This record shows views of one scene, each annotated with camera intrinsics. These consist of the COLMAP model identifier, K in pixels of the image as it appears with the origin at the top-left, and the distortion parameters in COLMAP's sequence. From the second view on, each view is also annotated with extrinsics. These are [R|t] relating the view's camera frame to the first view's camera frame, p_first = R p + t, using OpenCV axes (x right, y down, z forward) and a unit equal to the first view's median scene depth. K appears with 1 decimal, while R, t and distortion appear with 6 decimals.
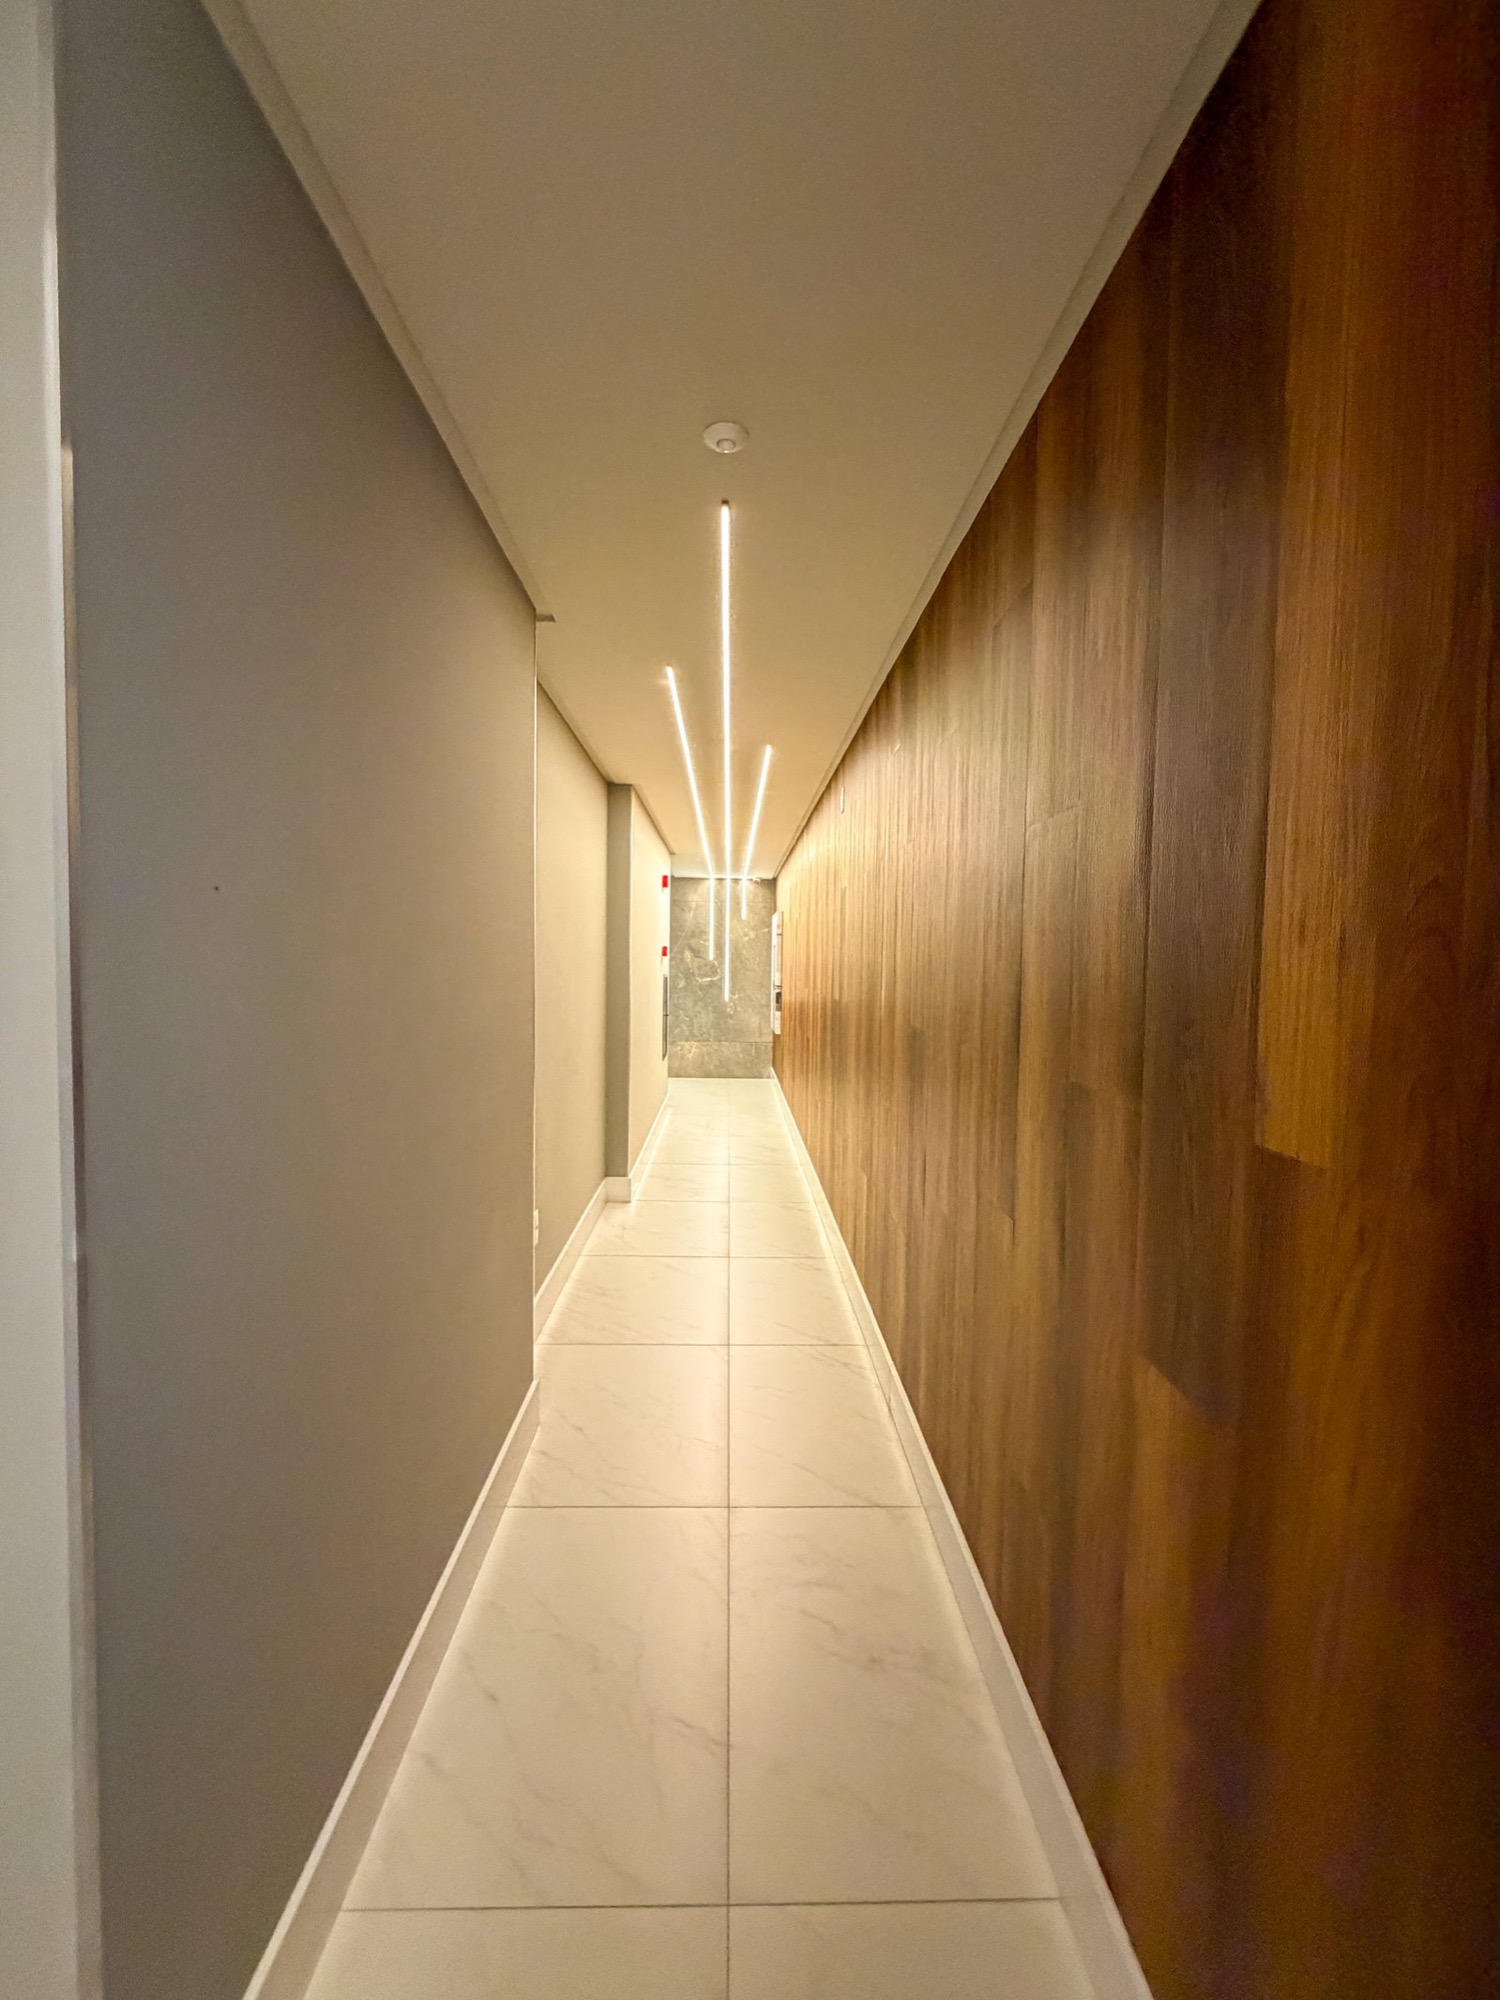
lens RADIAL K [[795.3, 0, 752.2], [0, 795.3, 1005.5], [0, 0, 1]] dist [0.001524, 0.001010]
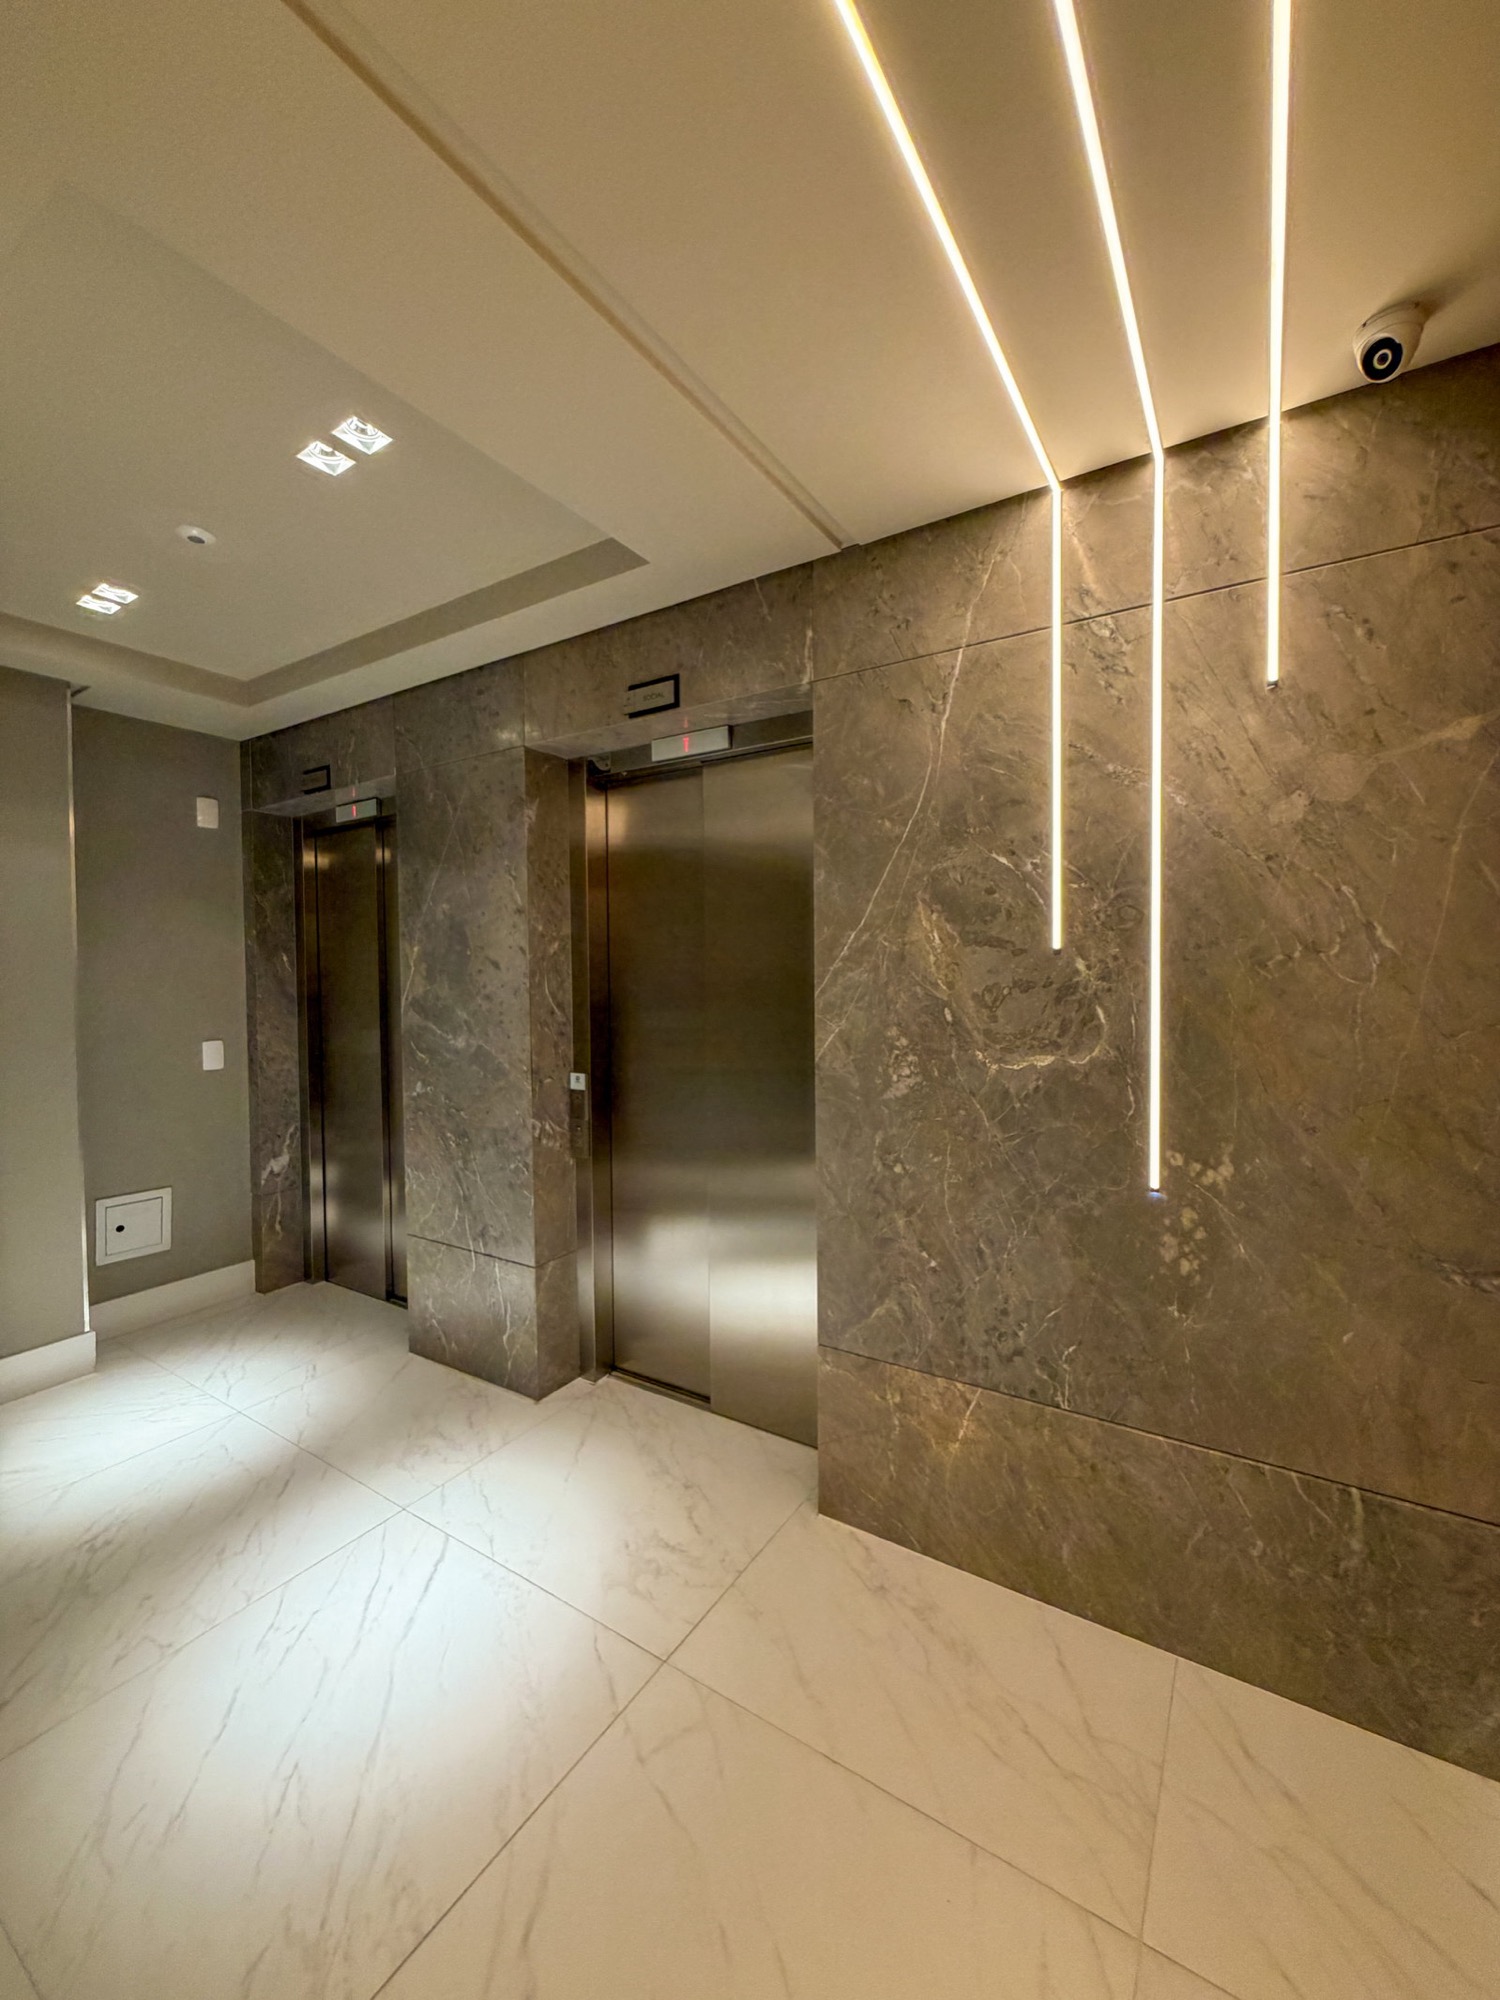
lens RADIAL K [[795.3, 0, 758.8], [0, 795.3, 1003.8], [0, 0, 1]] dist [0.001524, 0.001010]
pose [[0.834565, -0.004992, -0.550886, -0.009161], [-0.002128, 0.999922, -0.012284, -0.043920], [0.550905, 0.011424, 0.834490, 0.813911]]
